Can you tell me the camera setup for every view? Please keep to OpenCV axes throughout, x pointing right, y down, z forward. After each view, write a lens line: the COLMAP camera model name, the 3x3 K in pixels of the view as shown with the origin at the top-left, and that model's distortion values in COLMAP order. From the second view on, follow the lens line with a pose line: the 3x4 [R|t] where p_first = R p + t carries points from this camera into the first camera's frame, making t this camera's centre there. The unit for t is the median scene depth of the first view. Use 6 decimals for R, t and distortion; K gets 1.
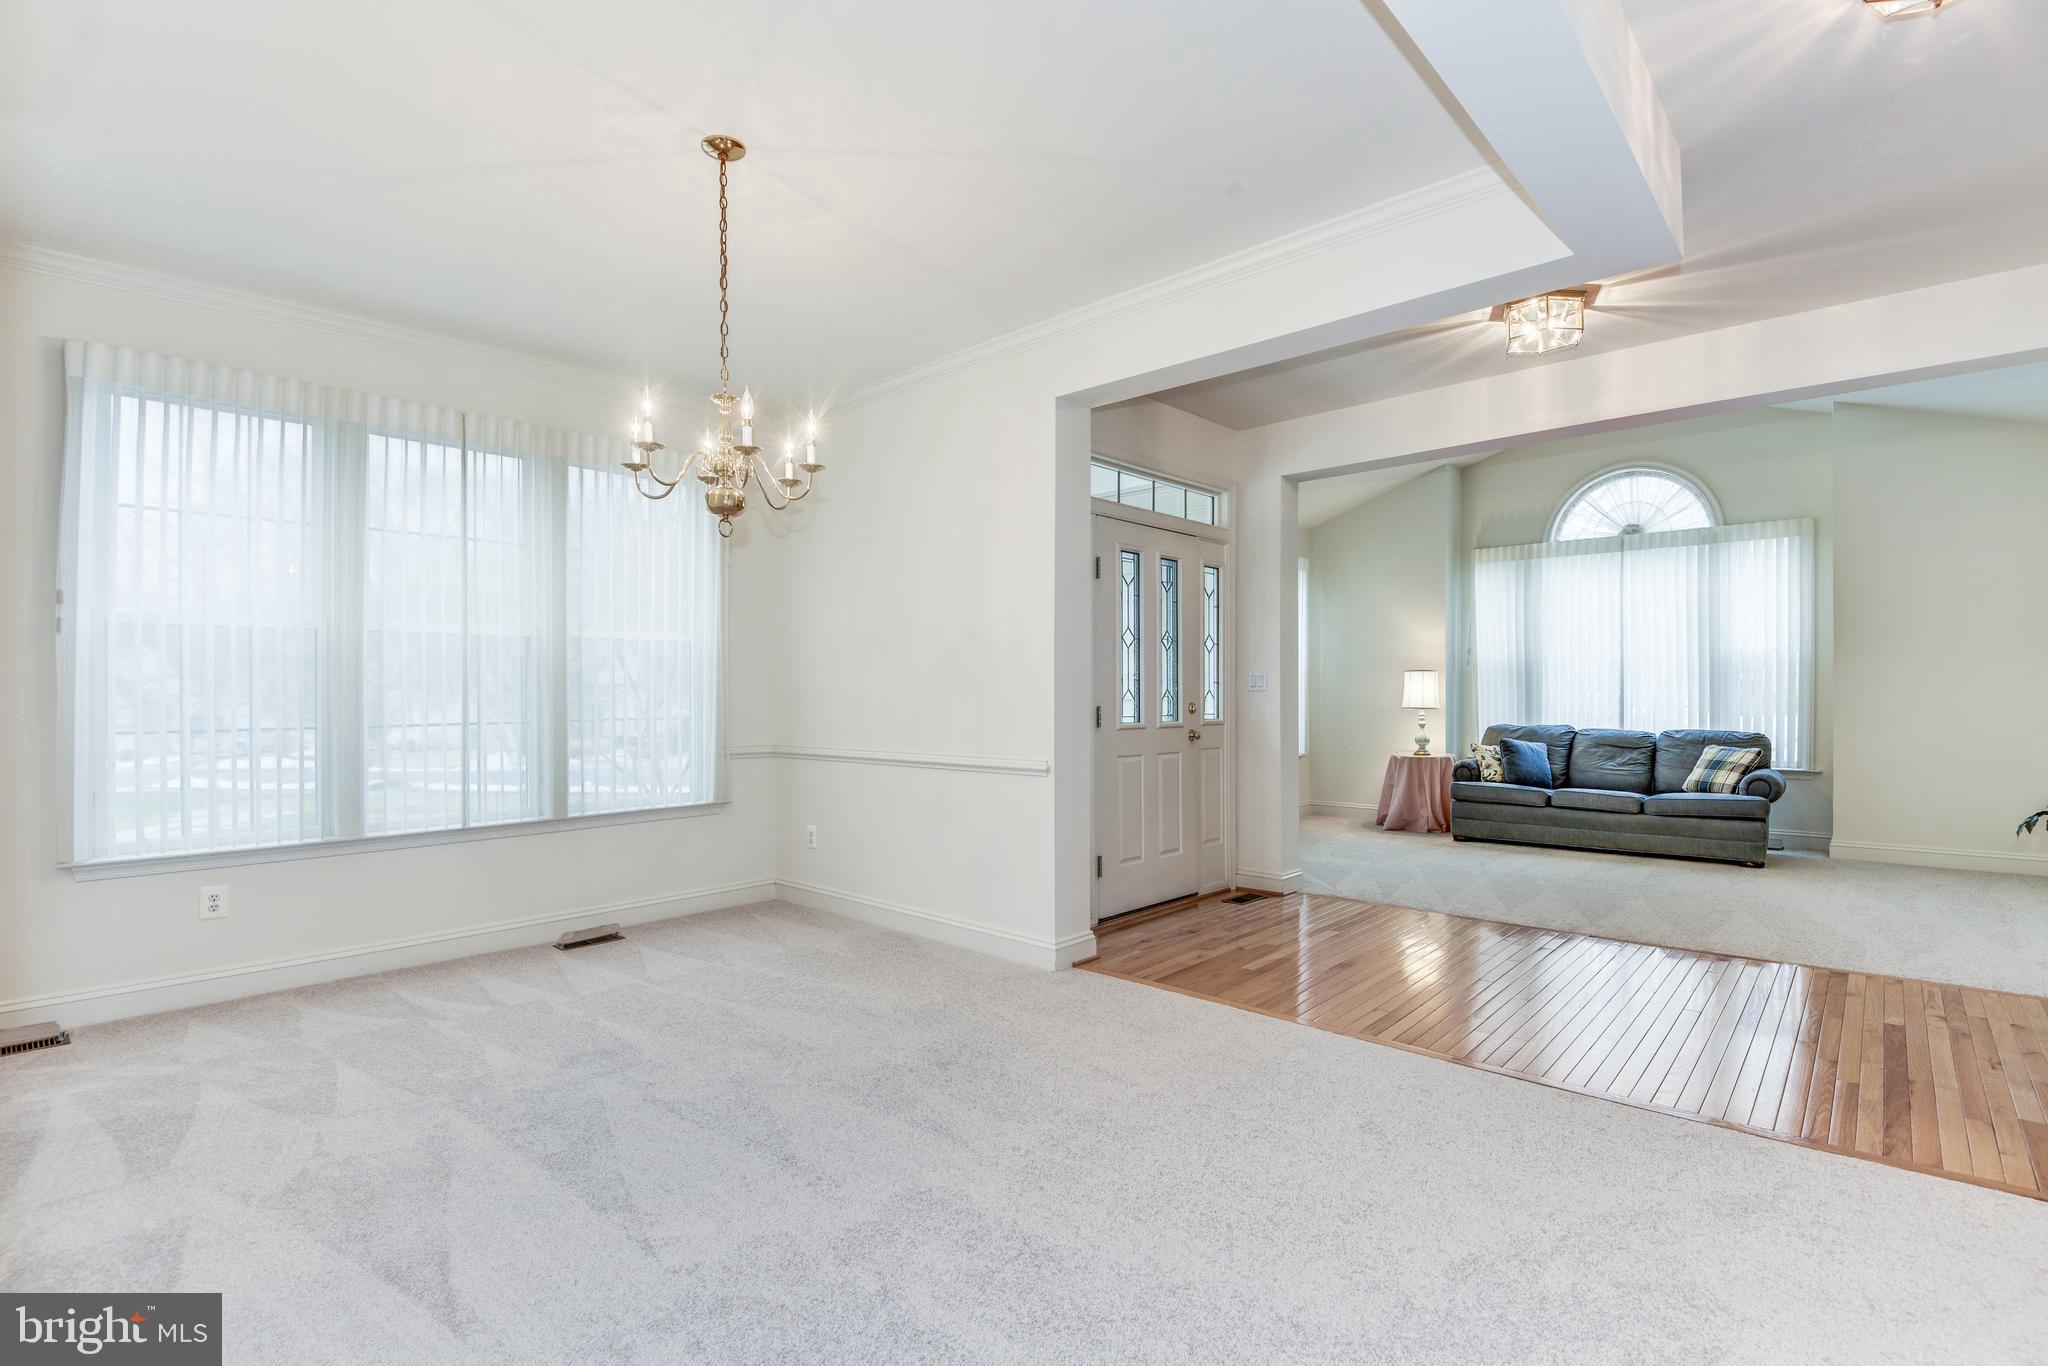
lens RADIAL K [[944.1, 0, 1024.0], [0, 944.1, 683.0], [0, 0, 1]] dist [-0.042356, 0.000024]
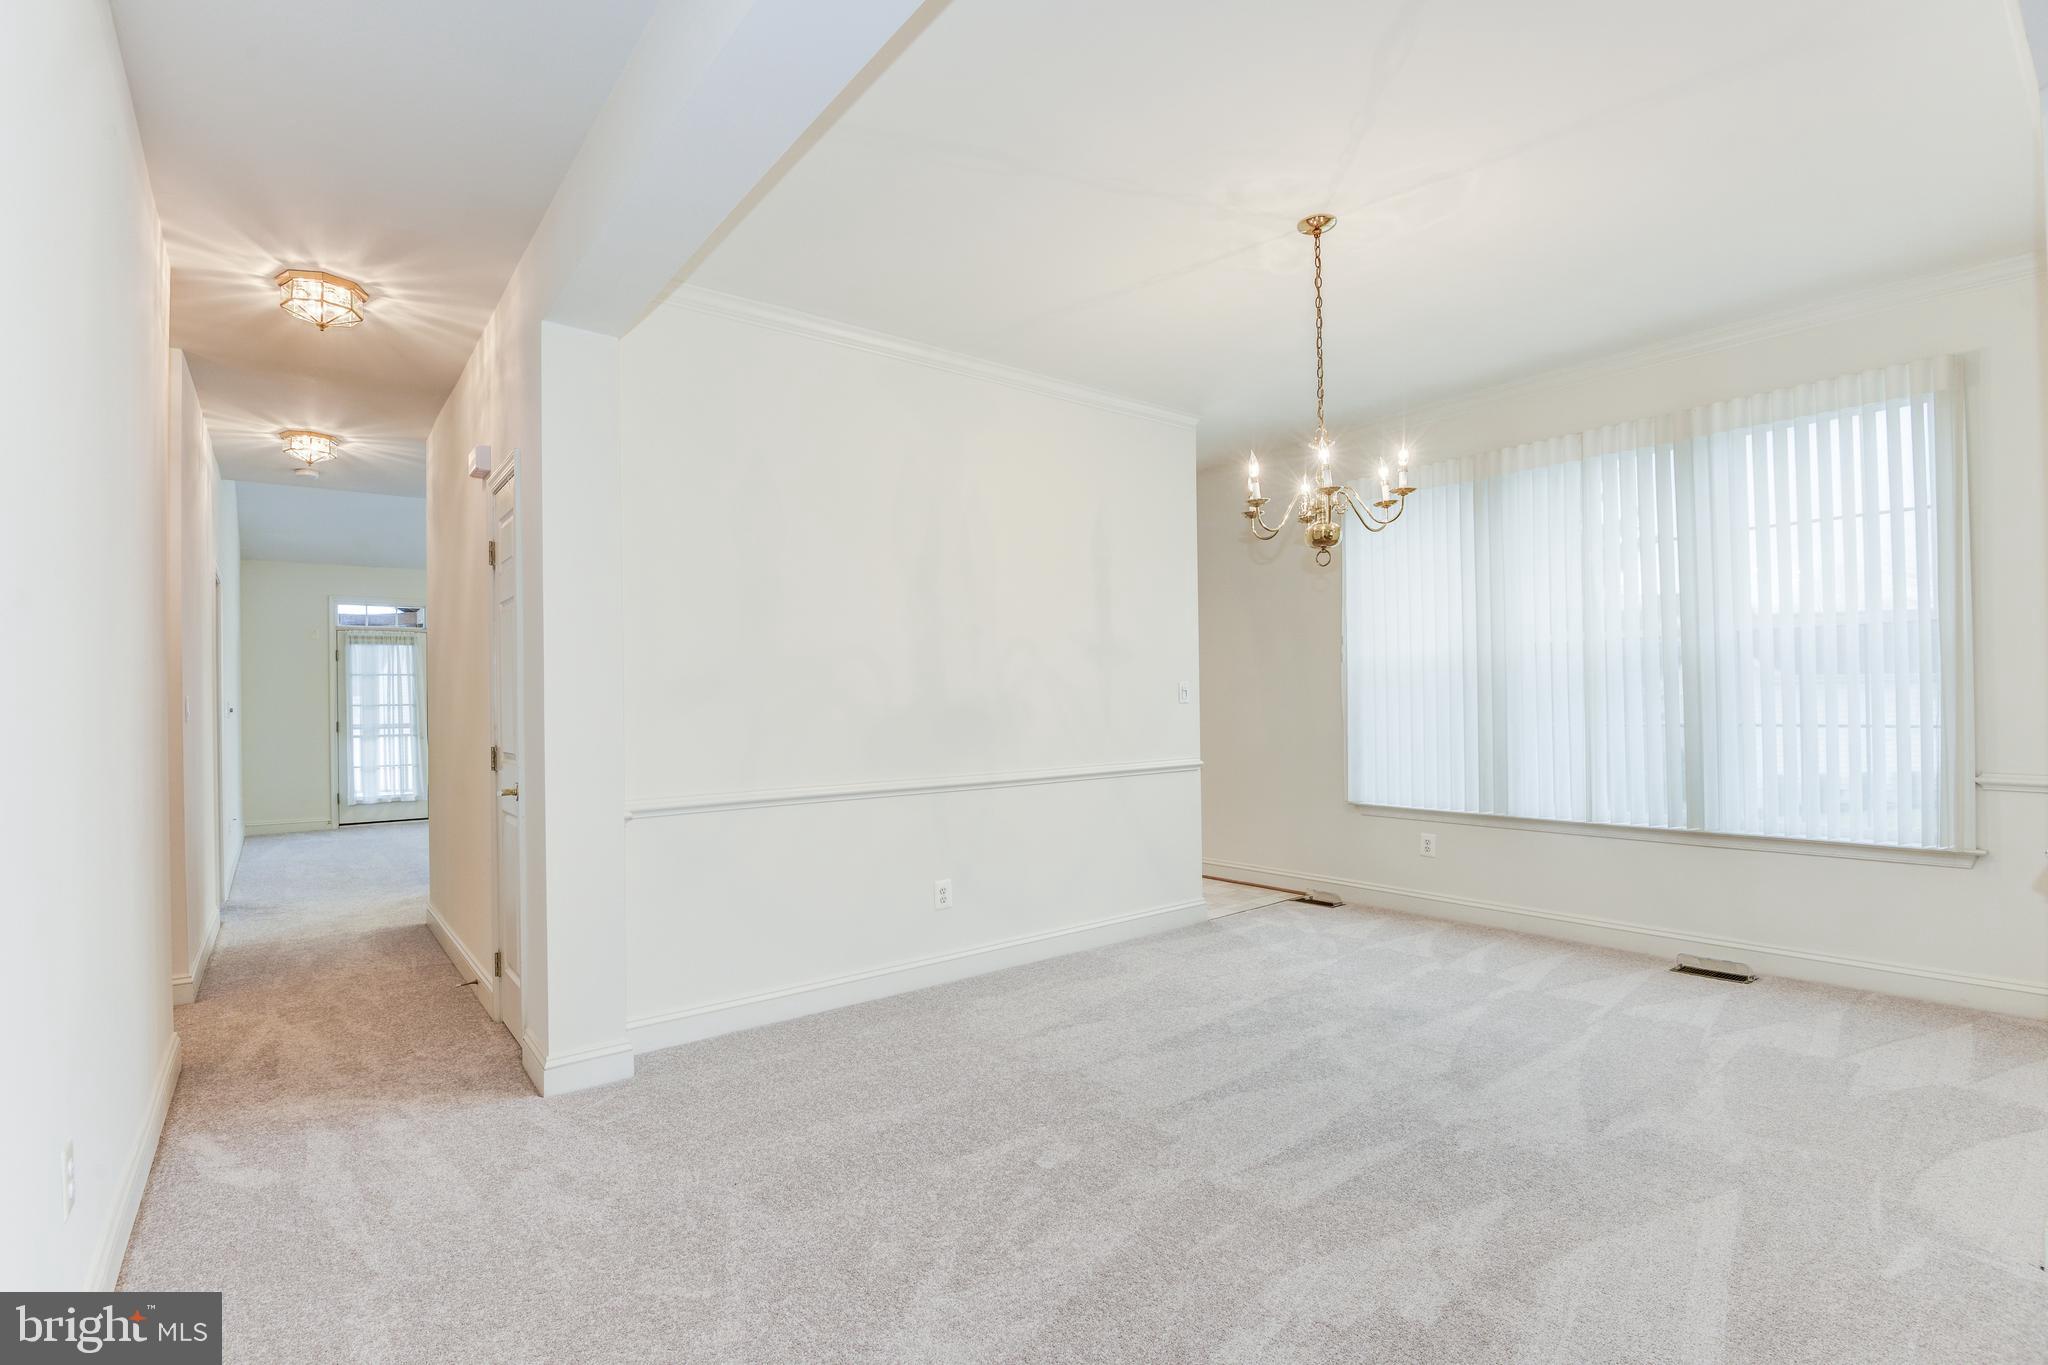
lens RADIAL K [[944.1, 0, 1024.0], [0, 944.1, 682.5], [0, 0, 1]] dist [-0.042356, 0.000024]
pose [[-0.168320, -0.010454, -0.985677, 0.644423], [0.021308, 0.999672, -0.014241, -0.004738], [0.985502, -0.023400, -0.168042, 0.622419]]
